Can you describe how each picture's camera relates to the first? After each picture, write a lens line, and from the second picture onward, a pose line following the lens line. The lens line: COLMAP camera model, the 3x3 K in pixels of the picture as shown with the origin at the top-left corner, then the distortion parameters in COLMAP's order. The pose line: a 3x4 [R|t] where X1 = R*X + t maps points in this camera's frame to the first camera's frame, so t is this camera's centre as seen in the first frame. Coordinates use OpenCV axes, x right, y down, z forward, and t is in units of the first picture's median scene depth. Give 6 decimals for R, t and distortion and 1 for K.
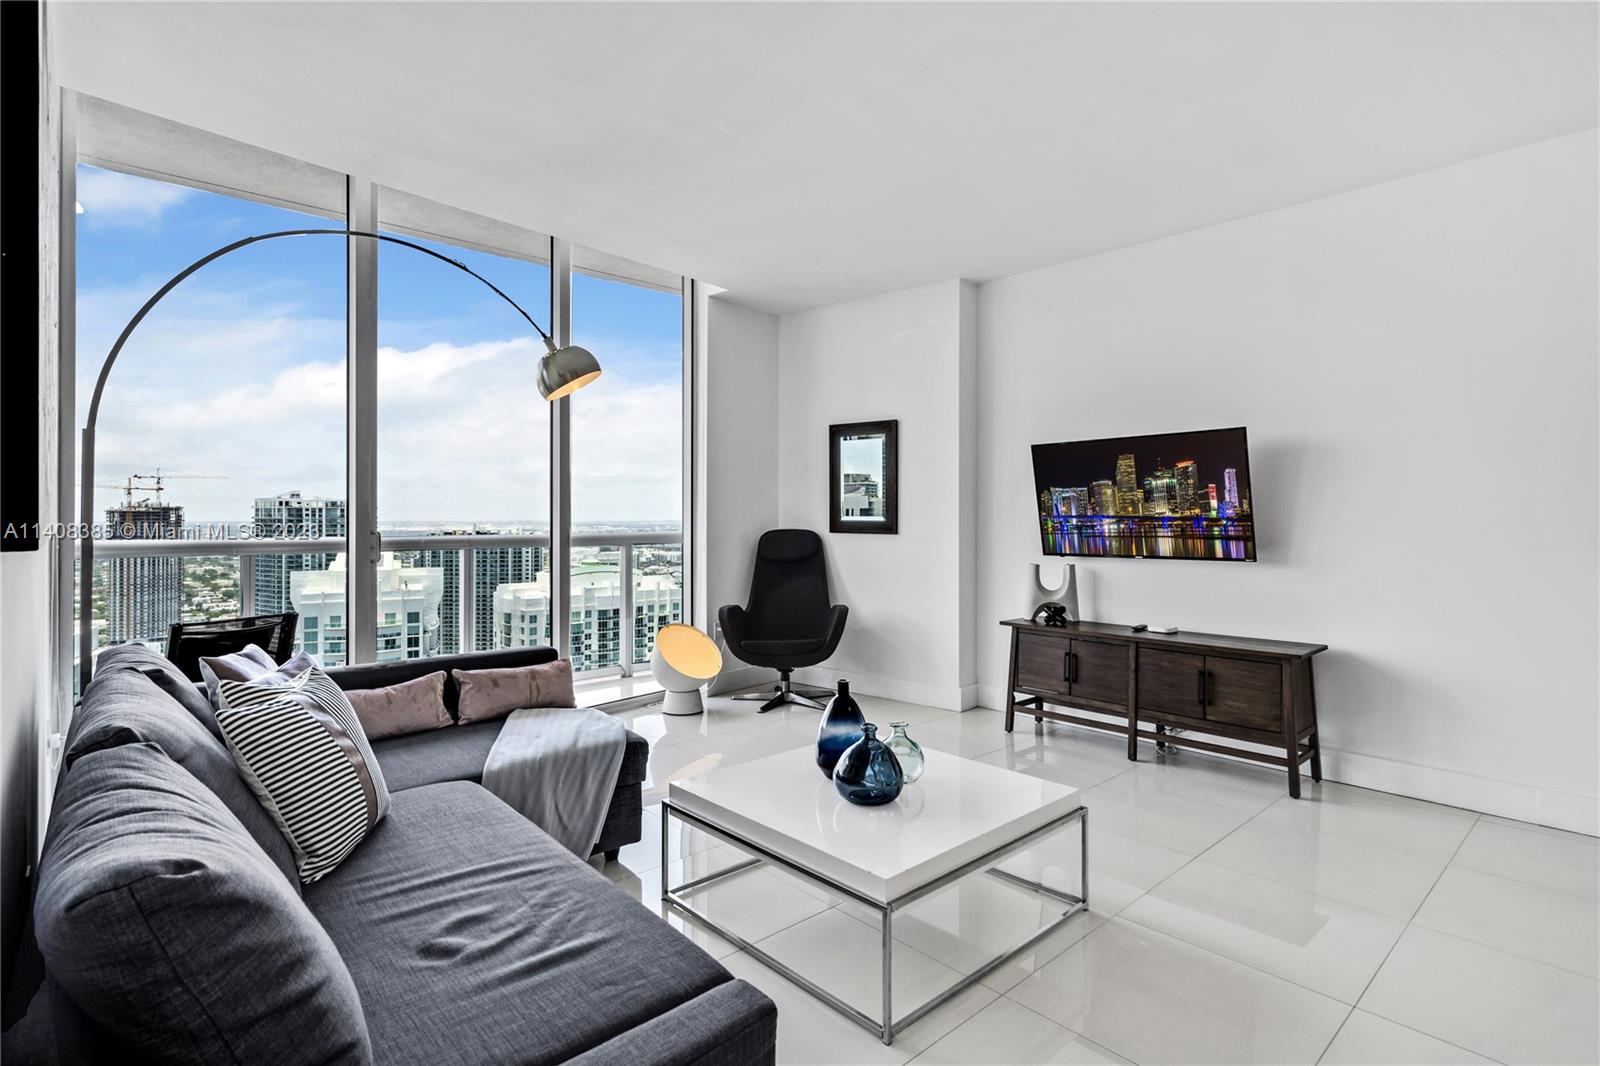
lens RADIAL K [[786.6, 0, 797.1], [0, 786.6, 527.5], [0, 0, 1]] dist [0.000986, 0.000520]
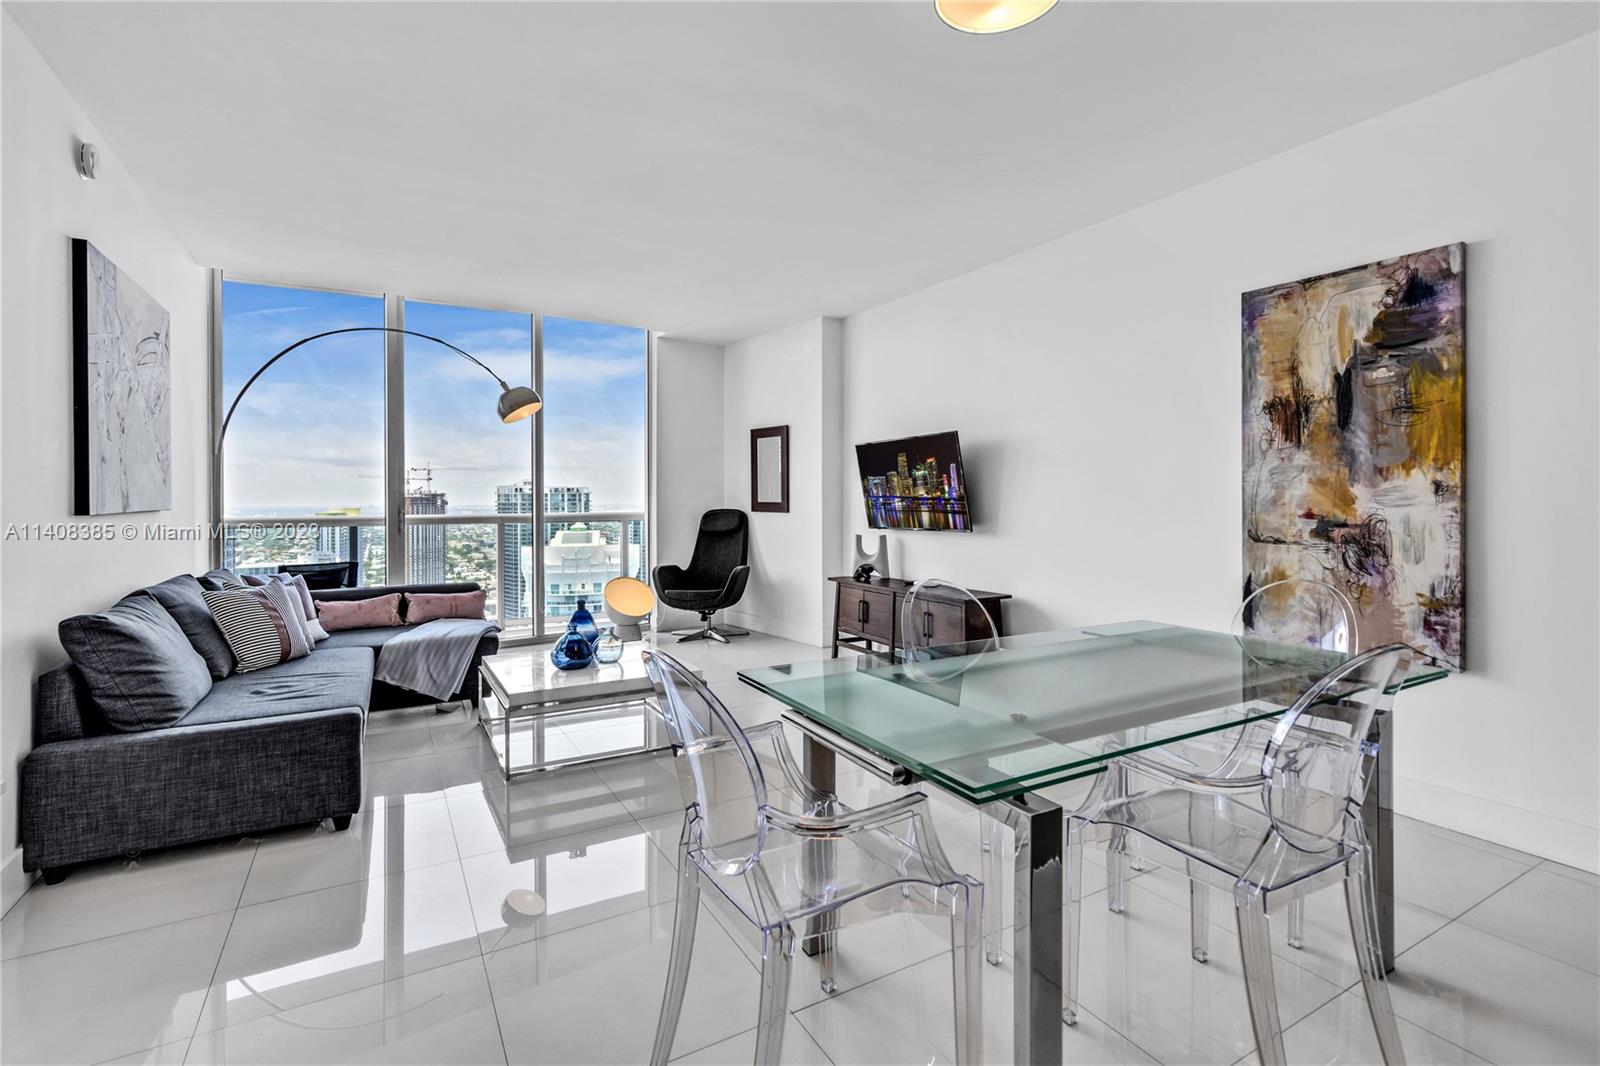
lens RADIAL K [[736.7, 0, 796.4], [0, 736.7, 501.2], [0, 0, 1]] dist [-0.001323, 0.000070]
pose [[0.975959, -0.005180, -0.217891, 0.475545], [0.002881, 0.999937, -0.010869, 0.003476], [0.217934, 0.009980, 0.975913, -0.230185]]
